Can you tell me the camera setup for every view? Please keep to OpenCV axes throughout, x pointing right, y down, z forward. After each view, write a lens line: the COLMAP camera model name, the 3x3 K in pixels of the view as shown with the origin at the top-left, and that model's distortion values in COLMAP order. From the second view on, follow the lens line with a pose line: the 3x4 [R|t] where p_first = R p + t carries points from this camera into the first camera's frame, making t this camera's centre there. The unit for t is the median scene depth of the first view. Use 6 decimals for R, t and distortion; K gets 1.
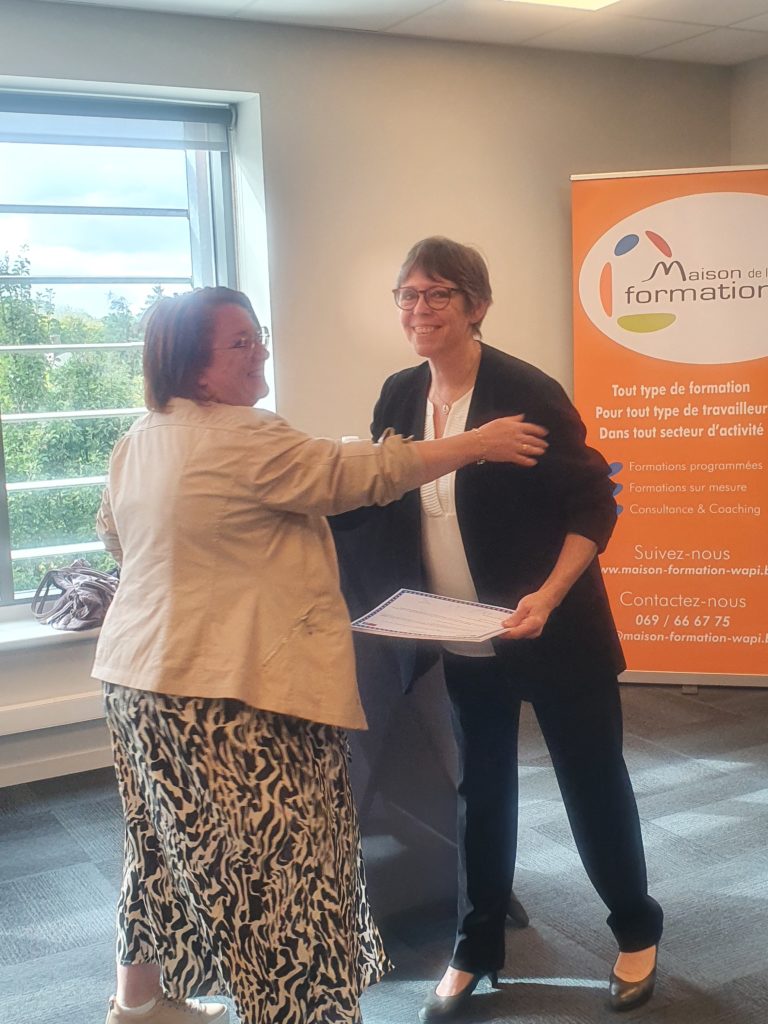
lens RADIAL K [[1252.4, 0, 386.5], [0, 1252.4, 515.8], [0, 0, 1]] dist [0.032028, 0.000000]
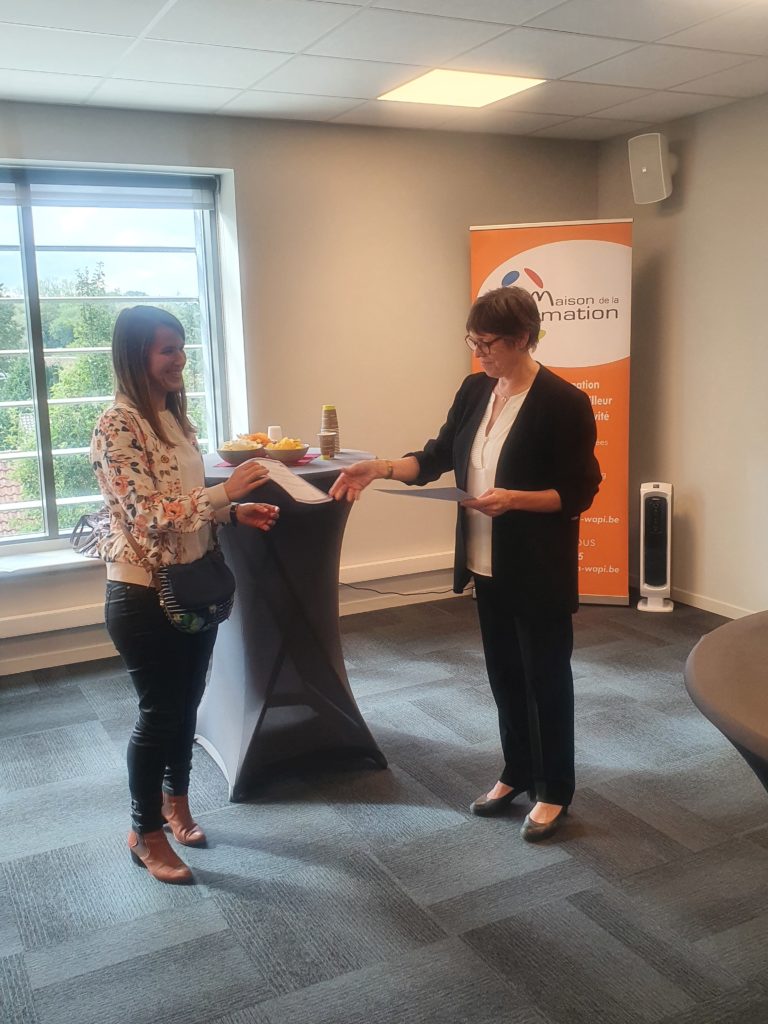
lens RADIAL K [[993.0, 0, 381.5], [0, 993.0, 498.6], [0, 0, 1]] dist [0.020102, 0.000000]
pose [[0.999319, 0.011377, -0.035093, 0.092569], [-0.010064, 0.999251, 0.037361, -0.017143], [0.035492, -0.036982, 0.998685, -0.083632]]
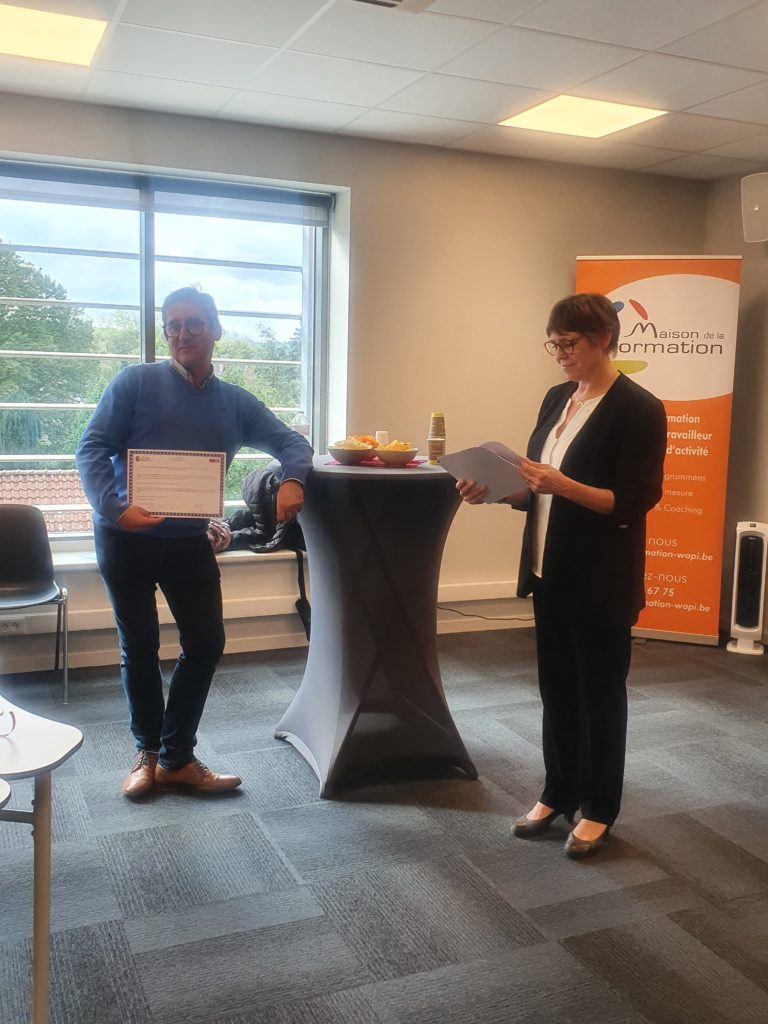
lens RADIAL K [[993.0, 0, 388.4], [0, 993.0, 503.3], [0, 0, 1]] dist [0.020102, 0.000000]
pose [[0.993416, 0.071787, -0.089284, 0.059055], [-0.072503, 0.997357, -0.004804, 0.016438], [0.088704, 0.011246, 0.995995, -0.089866]]
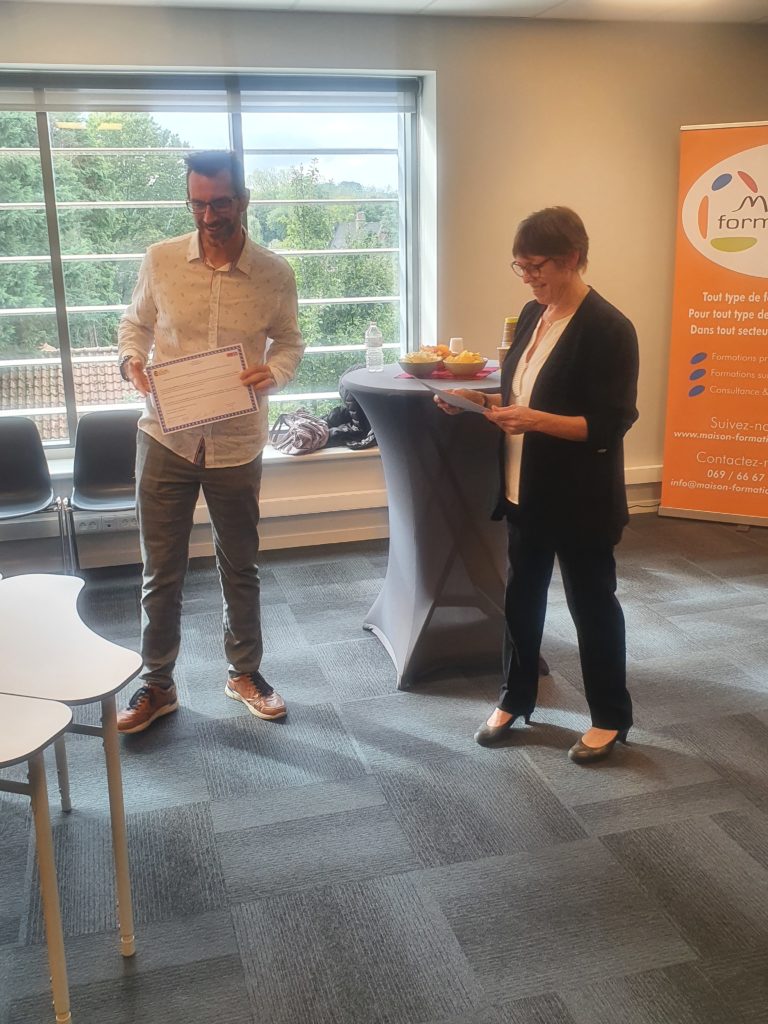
lens RADIAL K [[993.0, 0, 383.9], [0, 993.0, 501.9], [0, 0, 1]] dist [0.020102, 0.000000]
pose [[0.970300, 0.076485, -0.229493, 0.115011], [-0.042975, 0.988111, 0.147617, -0.028768], [0.238055, -0.133370, 0.962051, -0.102483]]
